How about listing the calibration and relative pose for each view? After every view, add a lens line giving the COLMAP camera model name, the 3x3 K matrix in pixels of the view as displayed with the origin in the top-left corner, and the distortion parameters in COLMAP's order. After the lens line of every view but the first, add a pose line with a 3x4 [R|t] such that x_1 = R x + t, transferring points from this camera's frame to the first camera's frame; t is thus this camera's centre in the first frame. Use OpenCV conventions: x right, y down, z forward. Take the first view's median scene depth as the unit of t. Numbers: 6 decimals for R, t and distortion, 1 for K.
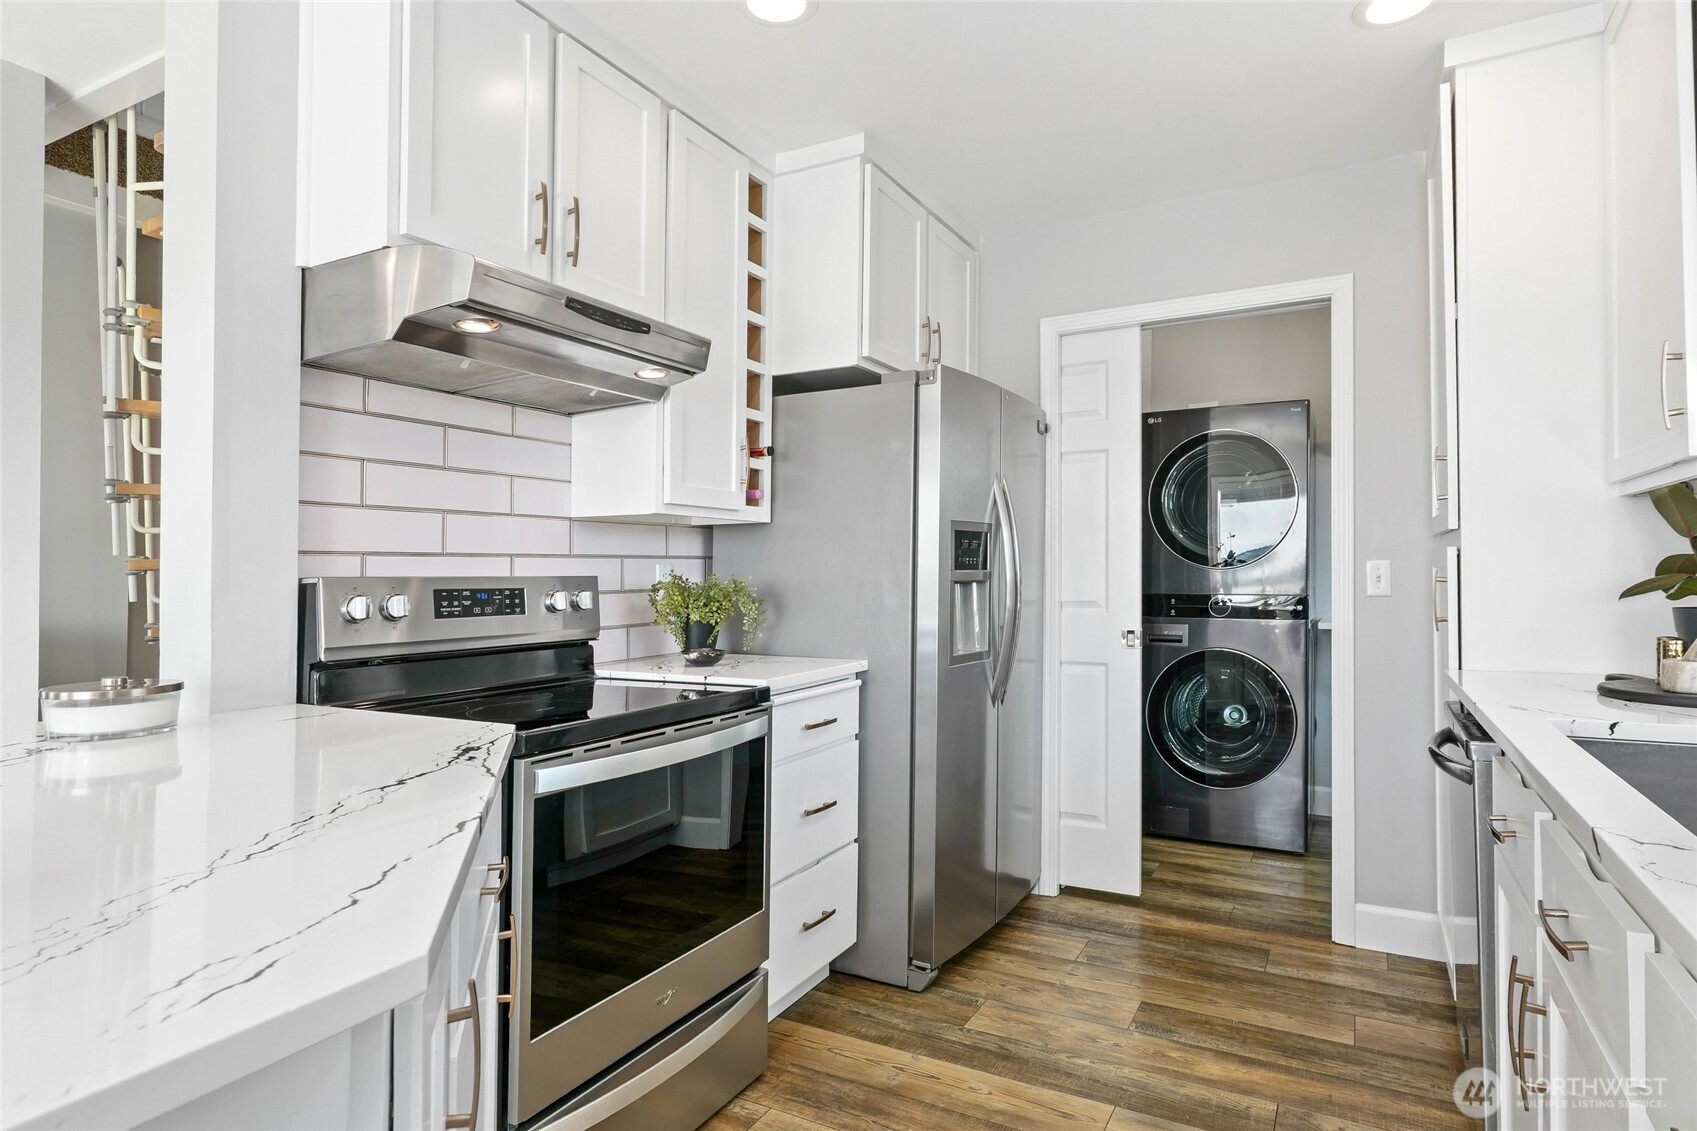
lens RADIAL K [[924.5, 0, 848.5], [0, 924.5, 565.5], [0, 0, 1]] dist [0.002725, 0.000583]
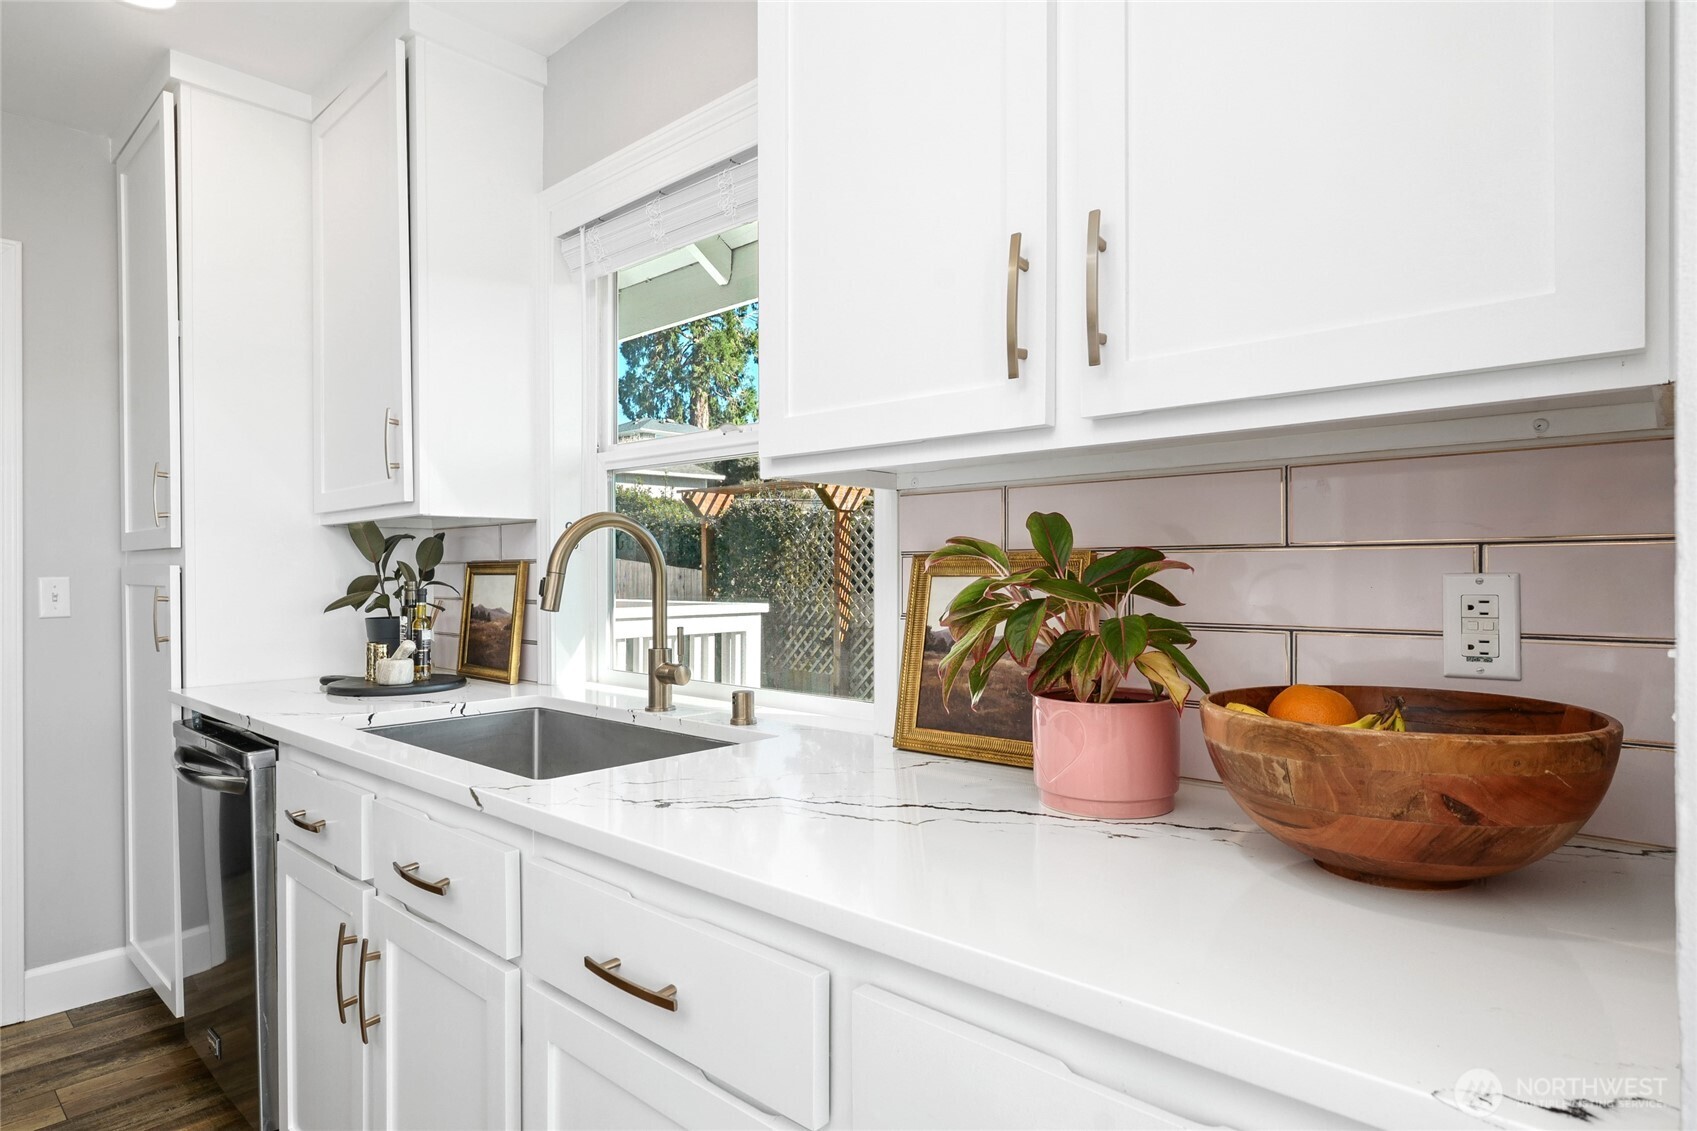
lens RADIAL K [[918.4, 0, 848.2], [0, 918.4, 608.1], [0, 0, 1]] dist [-0.003221, -0.001060]
pose [[0.228543, -0.021184, 0.973303, -0.134676], [-0.006649, 0.999706, 0.023320, -0.002299], [-0.973511, -0.011801, 0.228335, 0.068974]]
